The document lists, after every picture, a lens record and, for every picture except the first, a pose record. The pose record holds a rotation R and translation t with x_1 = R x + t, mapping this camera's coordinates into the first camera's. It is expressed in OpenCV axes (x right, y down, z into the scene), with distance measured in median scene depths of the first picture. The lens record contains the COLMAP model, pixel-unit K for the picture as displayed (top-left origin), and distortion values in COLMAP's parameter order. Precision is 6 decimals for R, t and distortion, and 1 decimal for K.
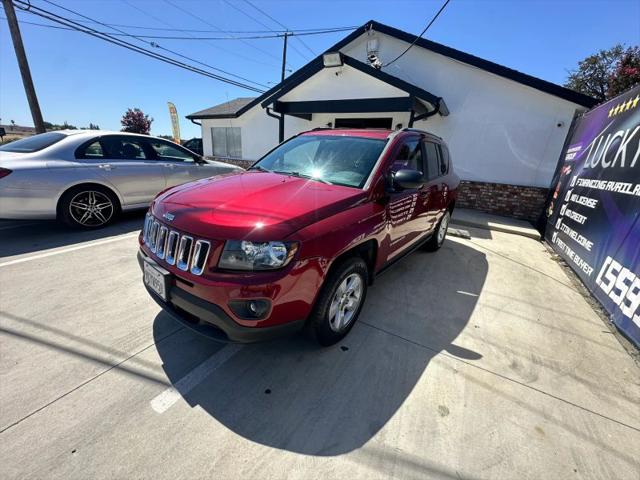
lens RADIAL K [[255.5, 0, 319.3], [0, 255.5, 240.3], [0, 0, 1]] dist [-0.004350, 0.000201]
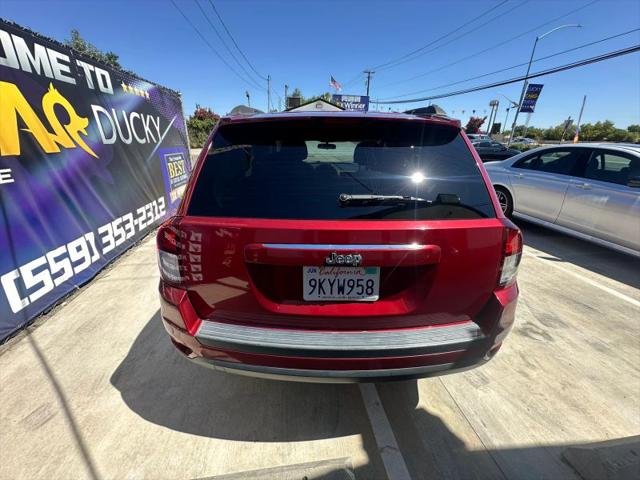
lens RADIAL K [[255.5, 0, 319.3], [0, 255.5, 240.3], [0, 0, 1]] dist [-0.004350, 0.000201]
pose [[-0.779829, 0.165250, -0.603787, 0.905523], [-0.258098, 0.793854, 0.550619, -0.681024], [0.570308, 0.585225, -0.576420, 1.975125]]
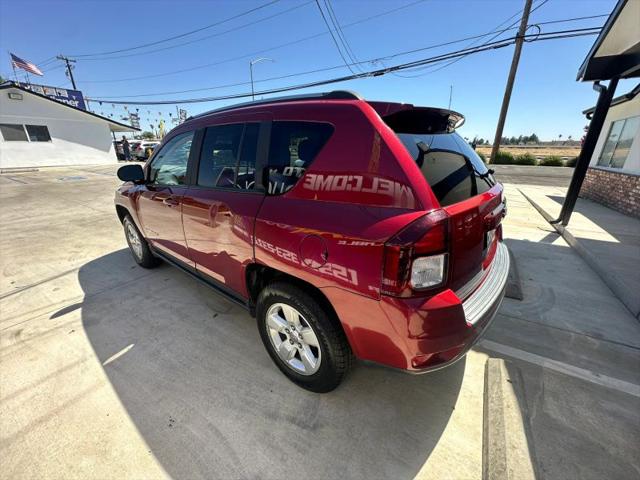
lens RADIAL K [[255.5, 0, 319.3], [0, 255.5, 240.3], [0, 0, 1]] dist [-0.004350, 0.000201]
pose [[-0.012029, 0.285651, -0.958258, 1.187703], [-0.327098, 0.904479, 0.273725, -0.435671], [0.944914, 0.316737, 0.082556, 1.415478]]
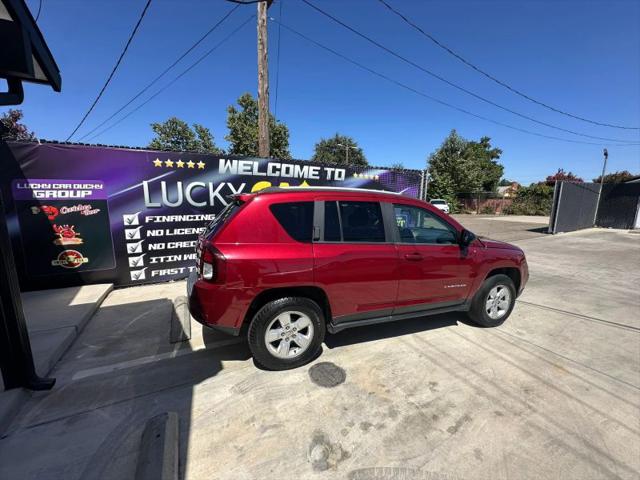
lens RADIAL K [[255.5, 0, 319.3], [0, 255.5, 240.3], [0, 0, 1]] dist [-0.004350, 0.000201]
pose [[-0.851804, -0.157970, 0.499475, -0.273332], [0.102185, 0.885032, 0.454177, -0.895781], [-0.513798, 0.437908, -0.737732, 2.299831]]
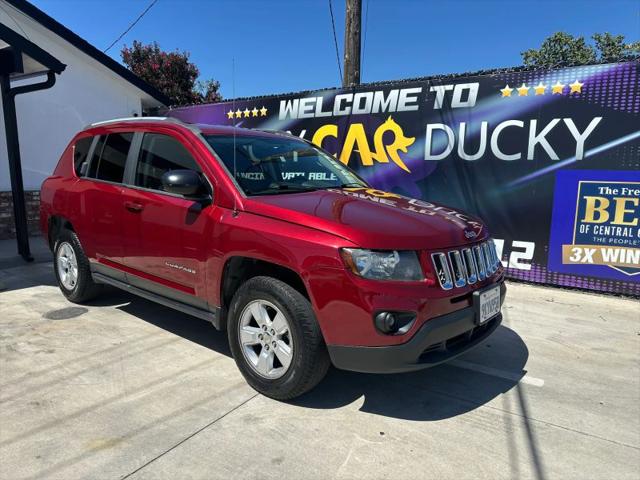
lens RADIAL K [[449.0, 0, 319.0], [0, 449.0, 243.0], [0, 0, 1]] dist [0.074343, -0.101155]
pose [[0.027011, -0.220088, 0.975106, -1.335421], [0.315895, 0.927355, 0.200560, -0.340661], [-0.948410, 0.302613, 0.094574, 0.823738]]
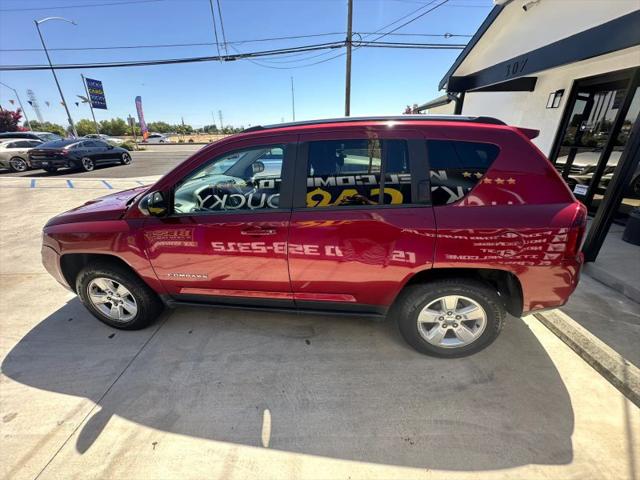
lens RADIAL K [[255.5, 0, 319.3], [0, 255.5, 240.3], [0, 0, 1]] dist [-0.004350, 0.000201]
pose [[0.506759, 0.268579, -0.819183, 1.026245], [-0.233775, 0.957439, 0.169291, -0.304416], [0.829785, 0.105715, 0.547978, 0.793743]]
